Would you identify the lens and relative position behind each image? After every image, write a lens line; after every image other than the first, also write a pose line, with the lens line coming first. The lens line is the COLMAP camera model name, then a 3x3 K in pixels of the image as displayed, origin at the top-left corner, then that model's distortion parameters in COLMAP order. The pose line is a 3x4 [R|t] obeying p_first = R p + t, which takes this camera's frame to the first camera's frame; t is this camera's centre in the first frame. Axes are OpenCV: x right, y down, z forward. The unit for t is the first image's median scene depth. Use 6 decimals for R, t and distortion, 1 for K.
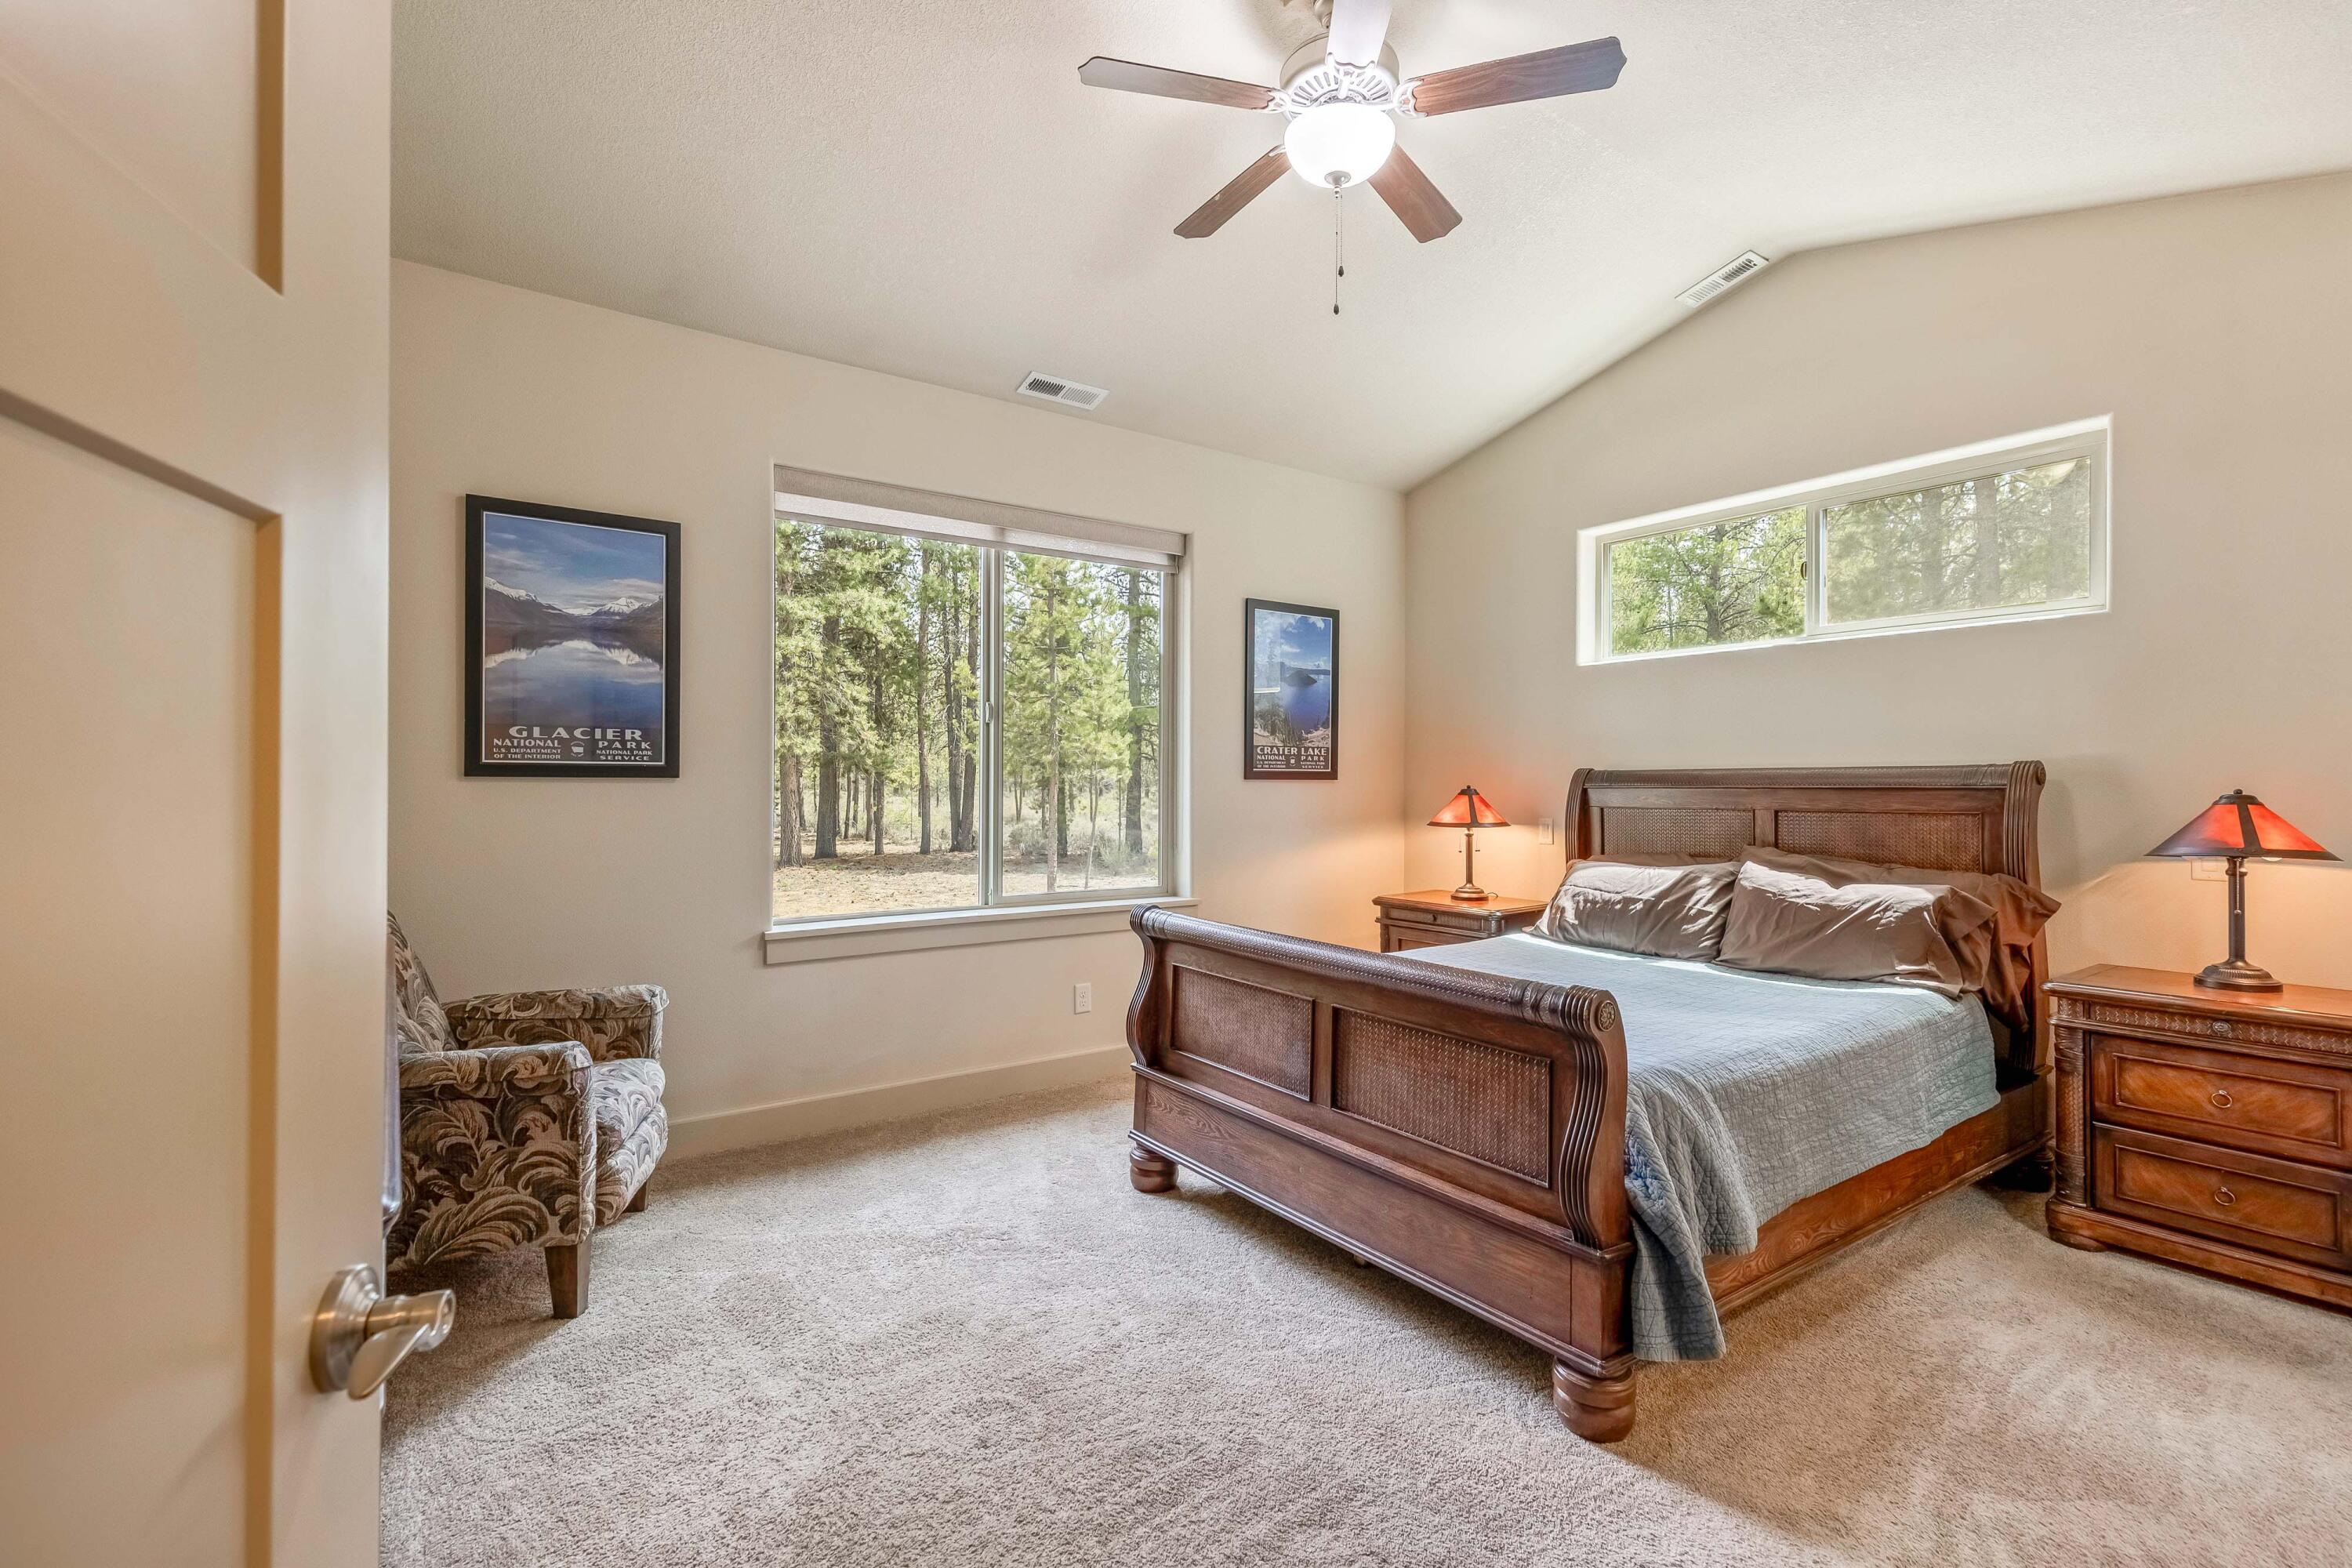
lens RADIAL K [[1060.4, 0, 1182.6], [0, 1060.4, 793.7], [0, 0, 1]] dist [0.000593, -0.000209]
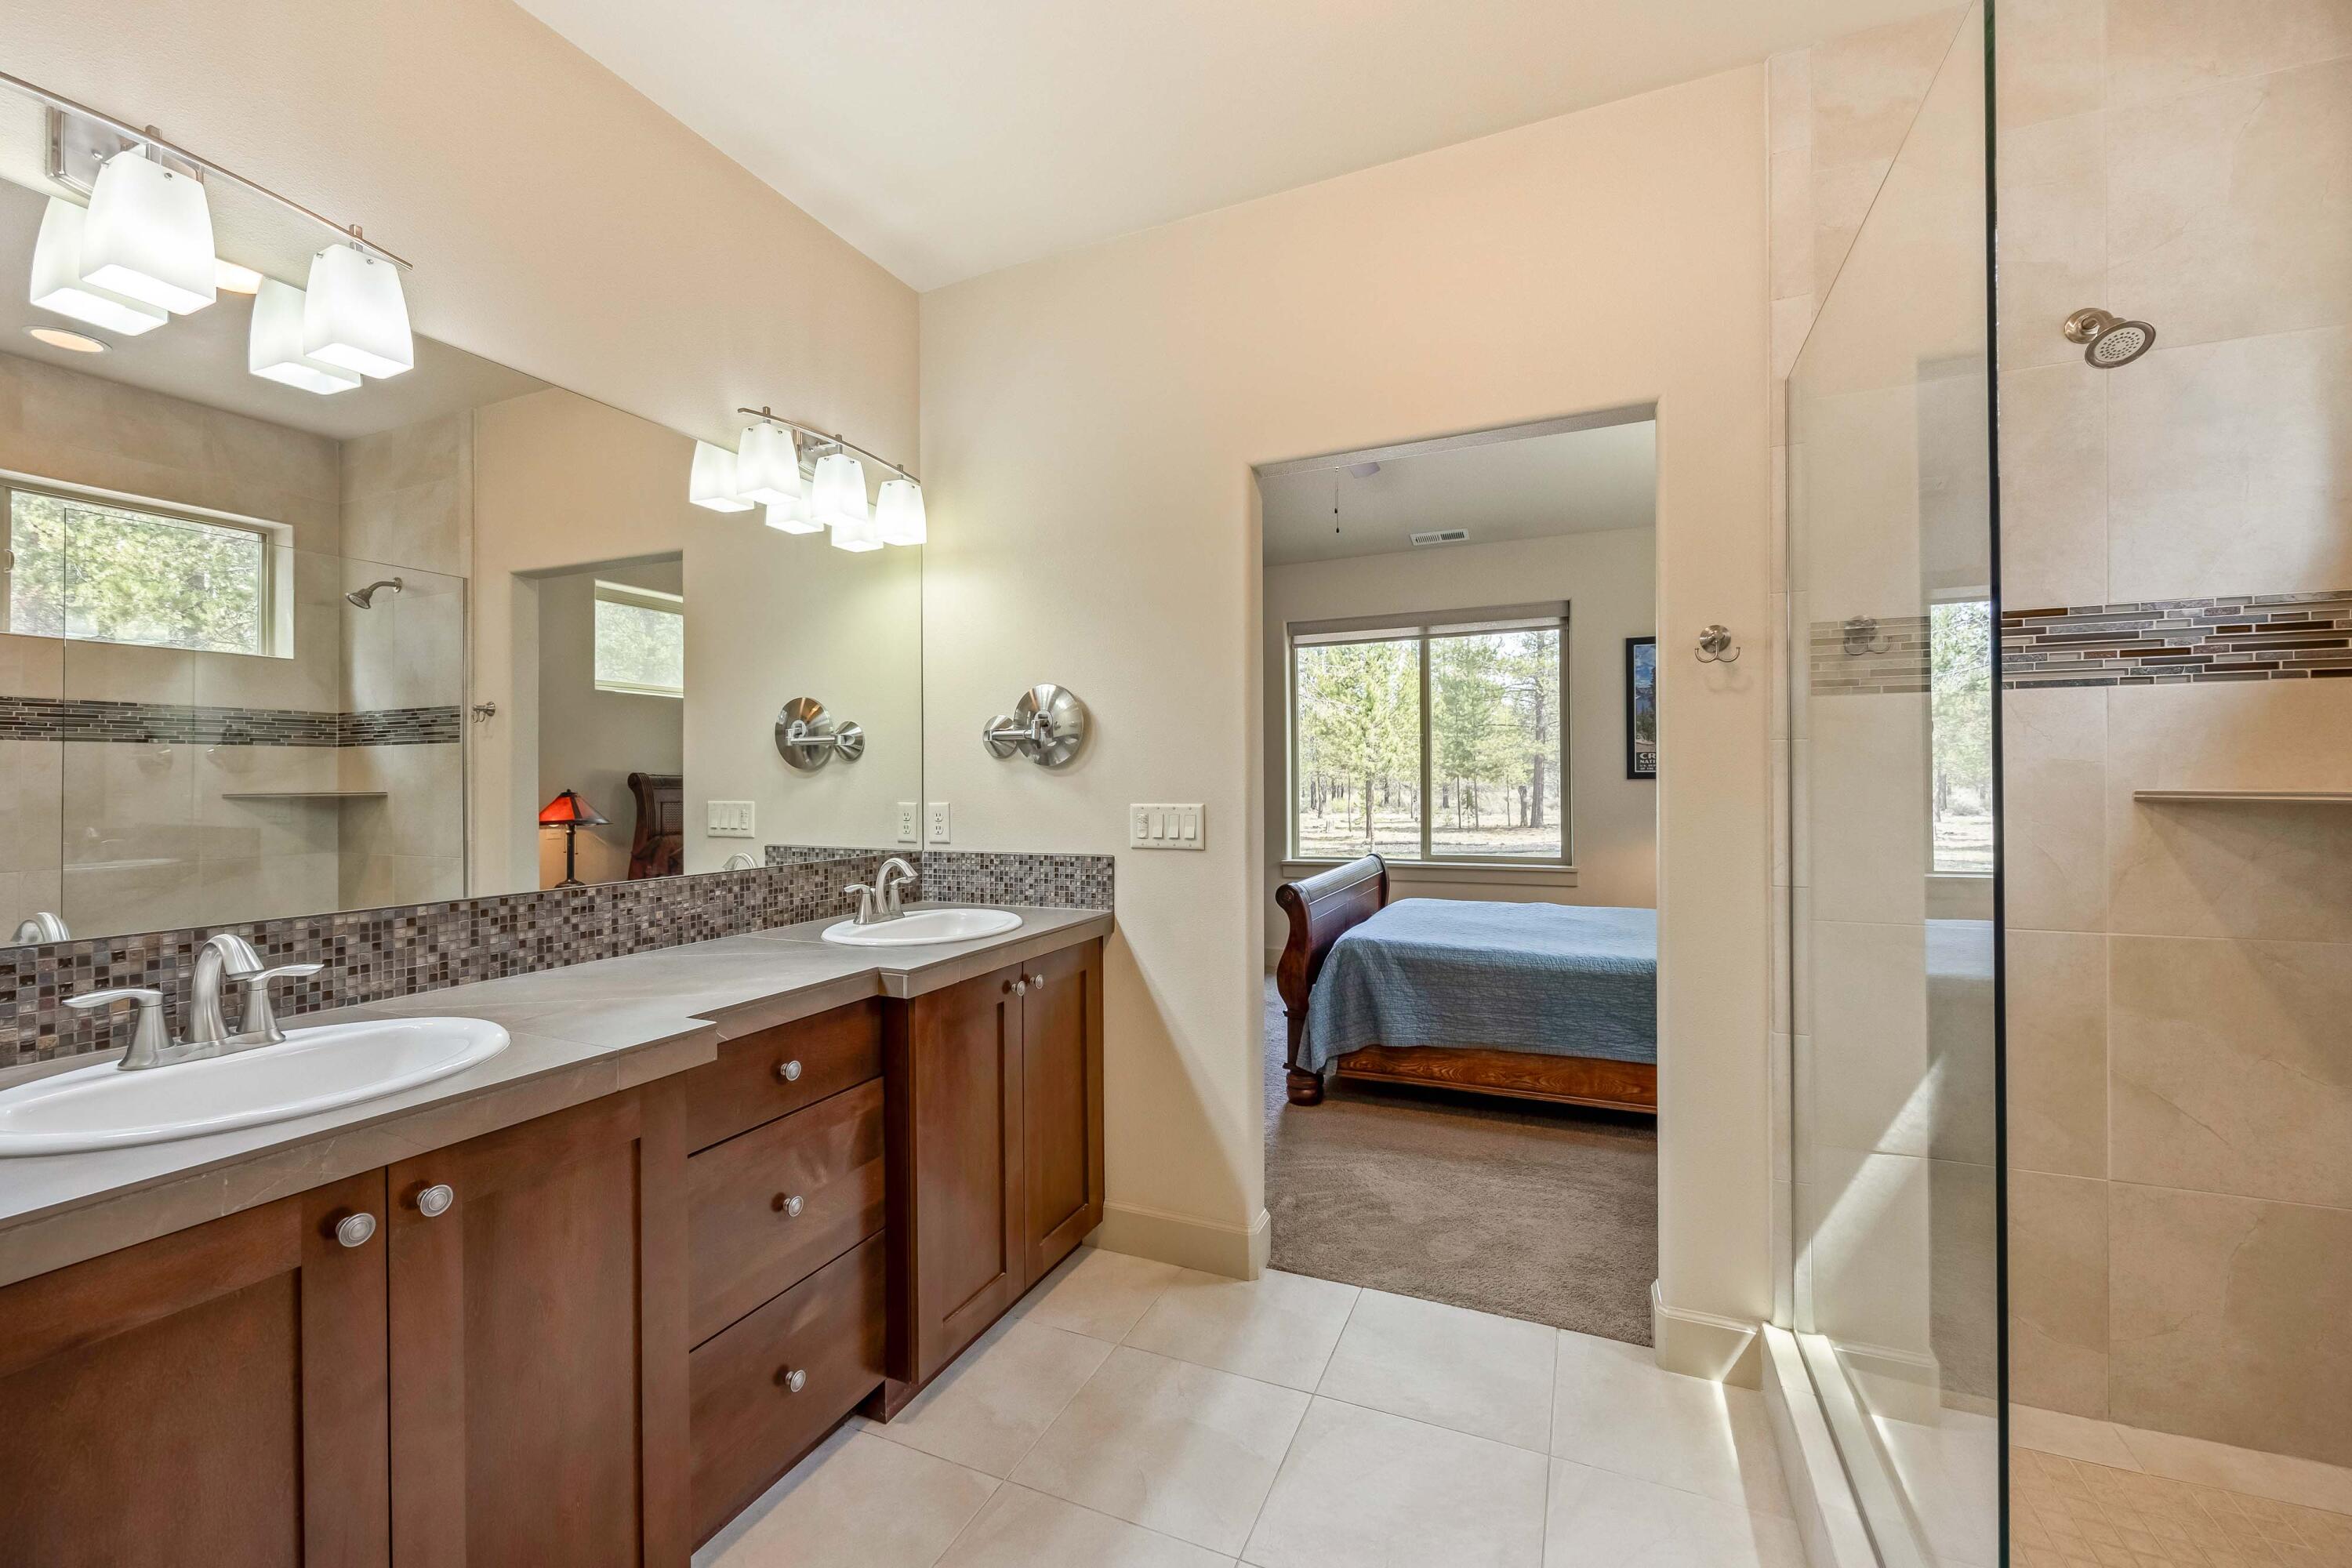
lens RADIAL K [[950.6, 0, 1175.0], [0, 950.6, 777.6], [0, 0, 1]] dist [0.010388, 0.000159]
pose [[0.526678, -0.012506, -0.849973, 0.748778], [0.001452, 0.999904, -0.013813, -0.000438], [0.850064, 0.006040, 0.526646, -0.070707]]
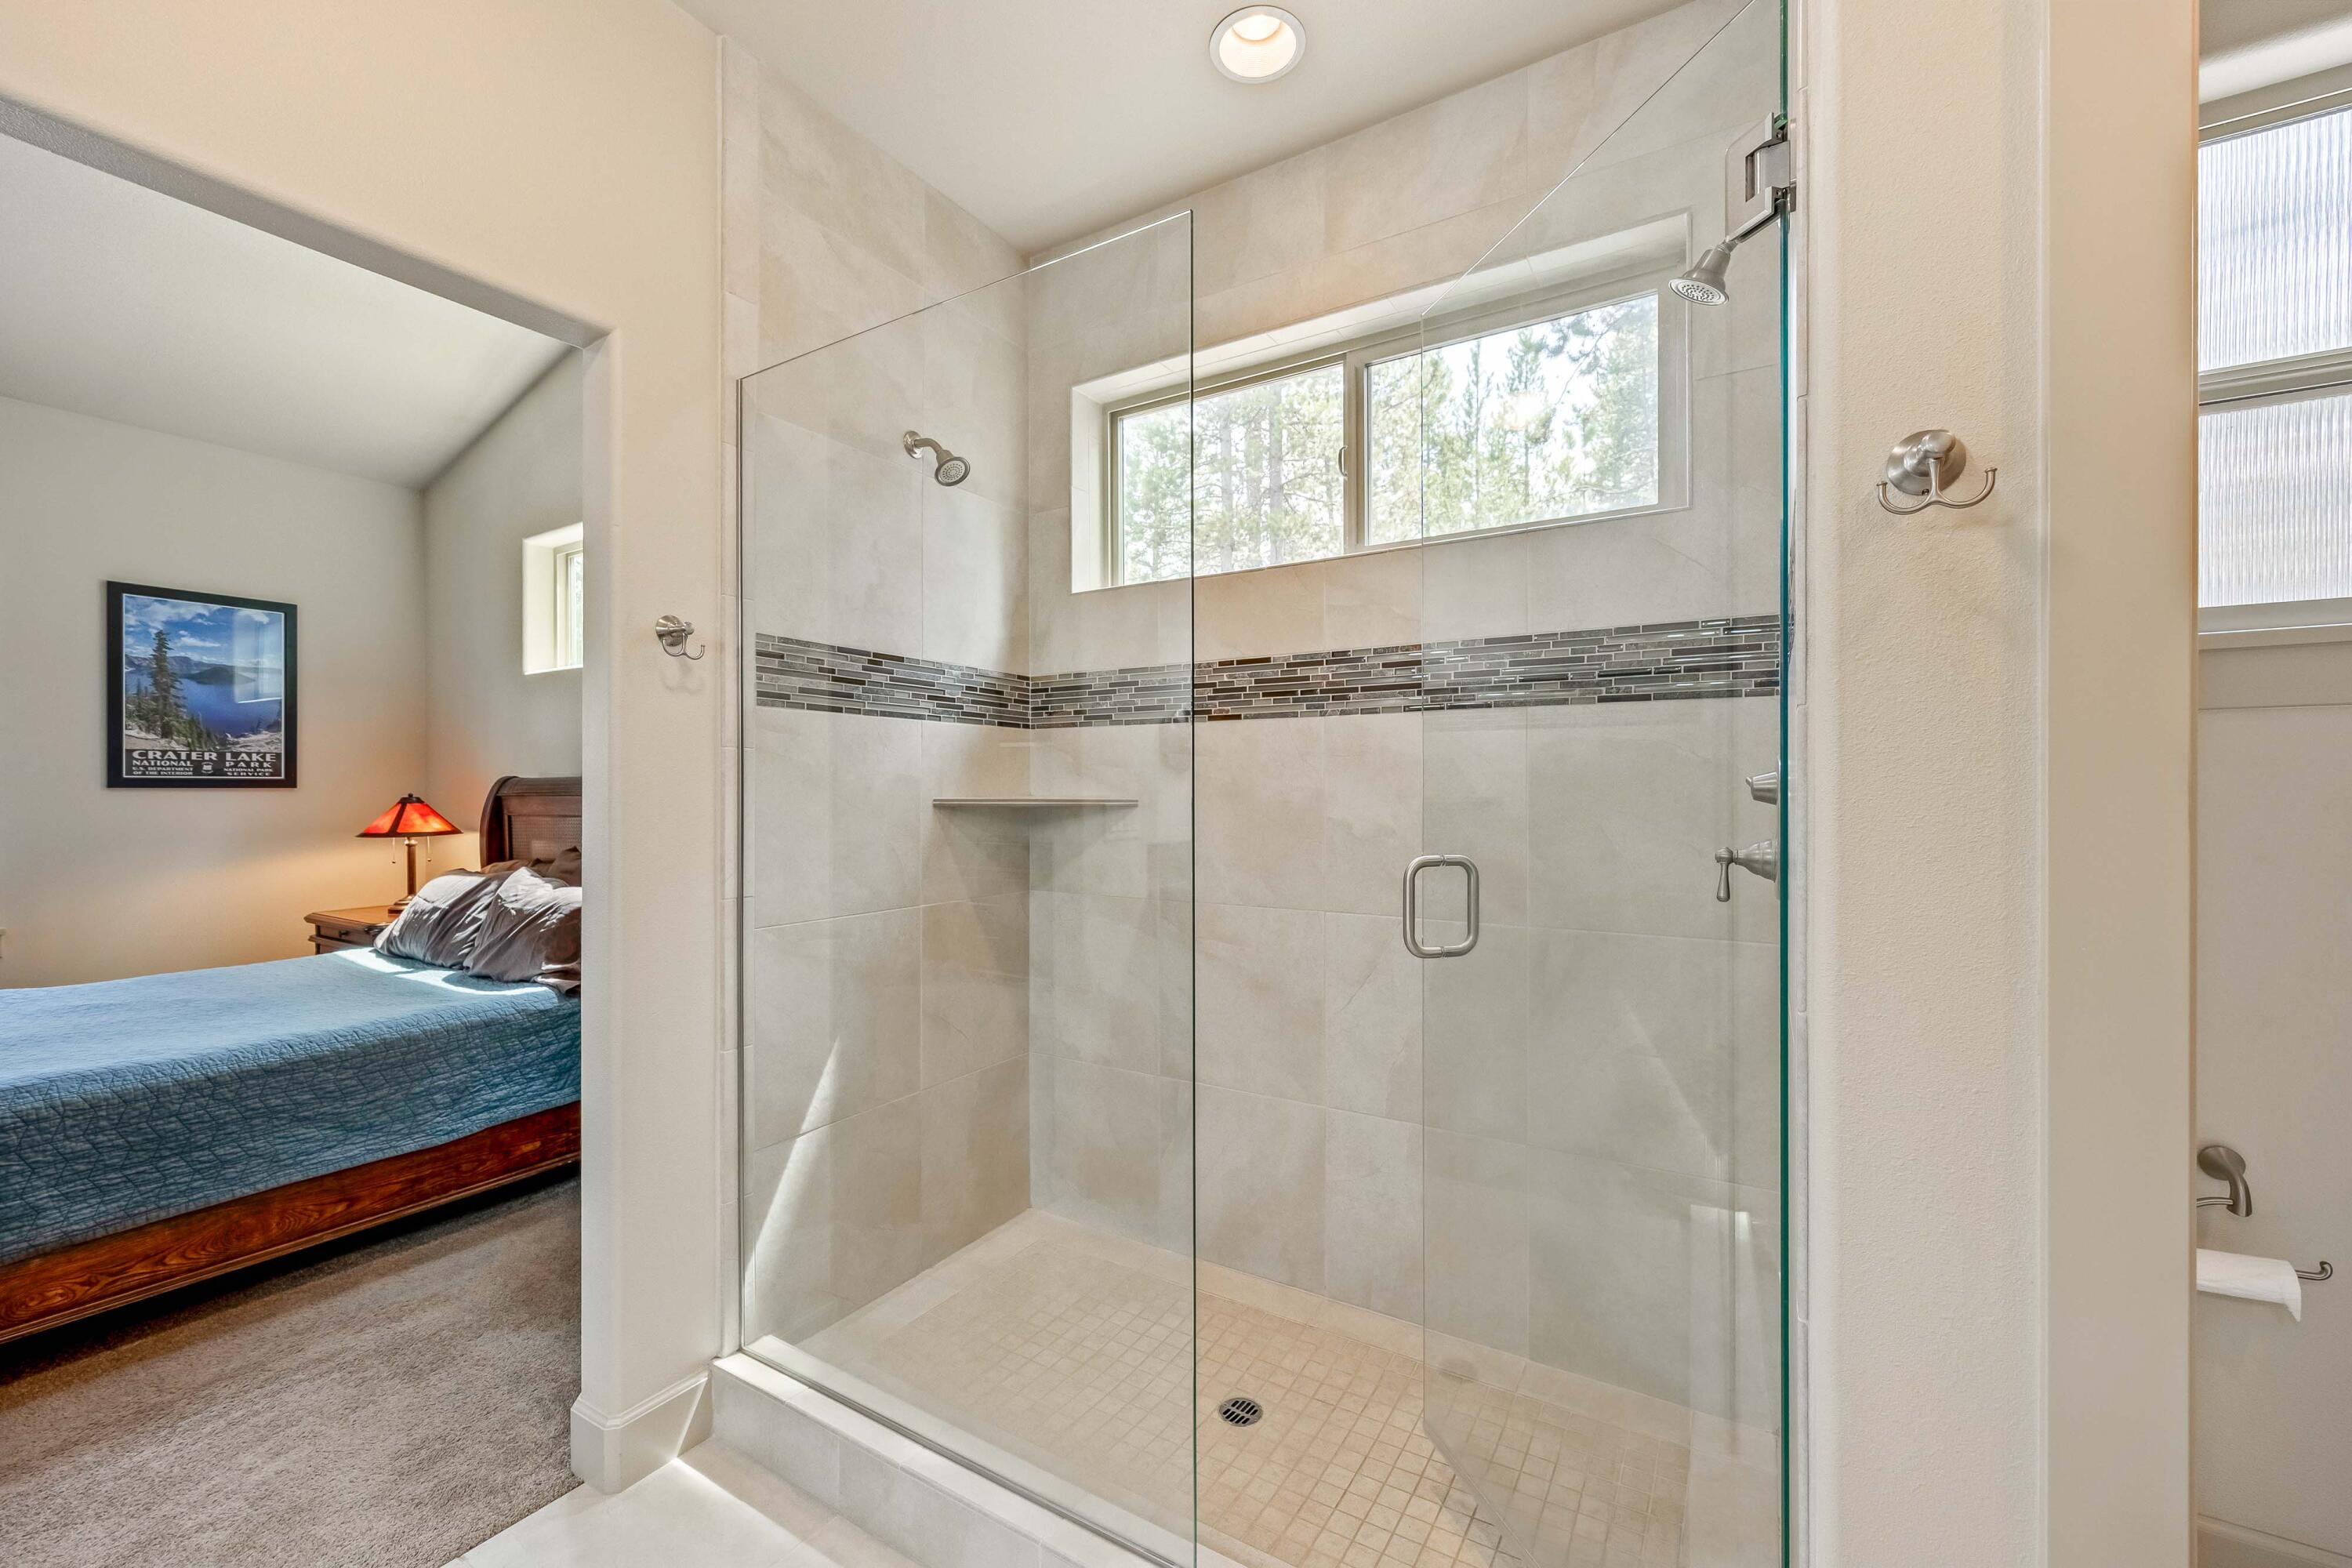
lens RADIAL K [[950.6, 0, 1169.9], [0, 950.6, 792.7], [0, 0, 1]] dist [0.010388, 0.000159]
pose [[0.920960, -0.005074, 0.389623, 0.554618], [0.007124, 0.999967, -0.003815, -0.000321], [-0.389591, 0.006289, 0.920966, -0.070133]]
